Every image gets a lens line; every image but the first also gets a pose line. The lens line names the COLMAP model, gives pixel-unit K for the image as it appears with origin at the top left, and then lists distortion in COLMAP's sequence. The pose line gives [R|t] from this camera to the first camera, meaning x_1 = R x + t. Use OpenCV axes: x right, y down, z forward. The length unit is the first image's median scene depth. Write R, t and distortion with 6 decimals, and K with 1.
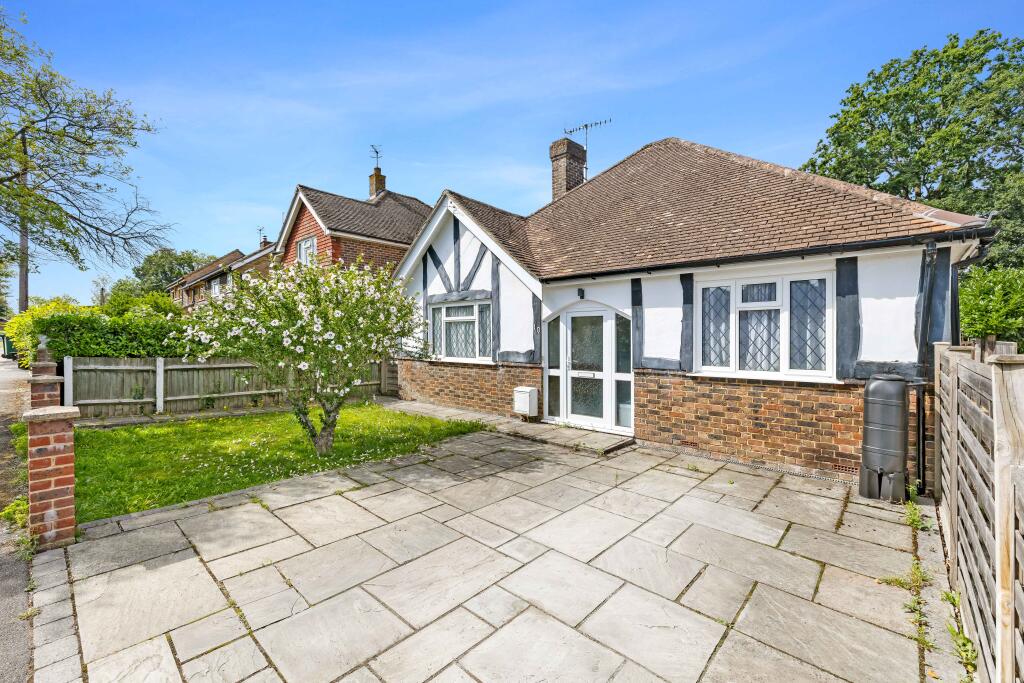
lens RADIAL K [[433.0, 0, 508.2], [0, 433.0, 341.9], [0, 0, 1]] dist [0.003126, -0.000602]
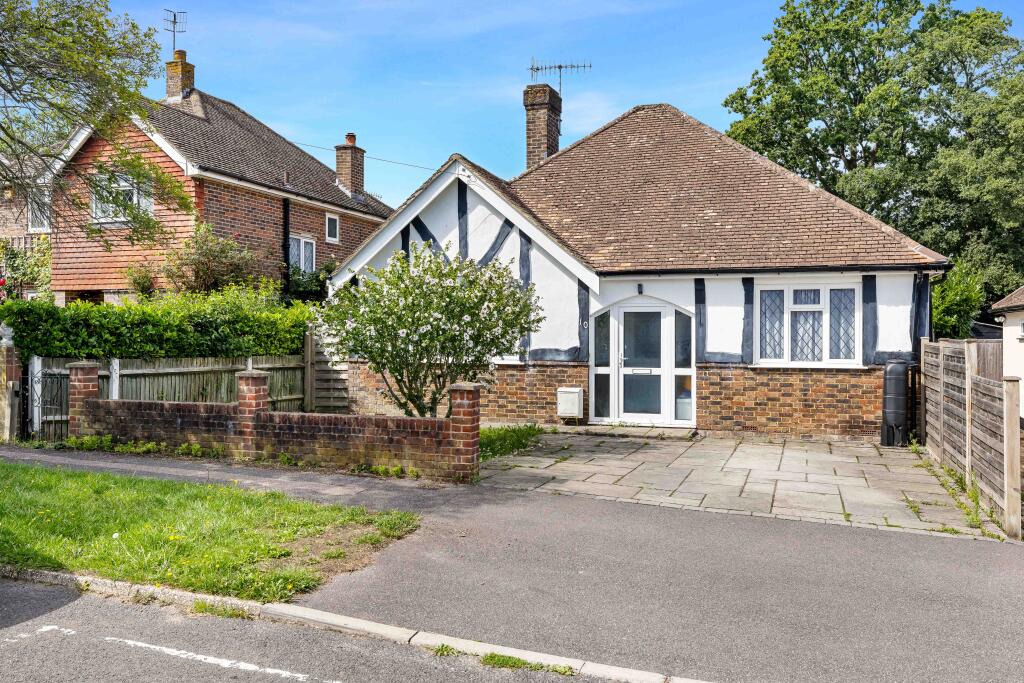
lens RADIAL K [[858.5, 0, 512.5], [0, 858.5, 339.4], [0, 0, 1]] dist [0.004482, 0.006377]
pose [[0.919694, 0.001303, 0.392634, -0.905067], [0.000832, 0.999986, -0.005268, 0.014068], [-0.392635, 0.005171, 0.919680, -0.715940]]
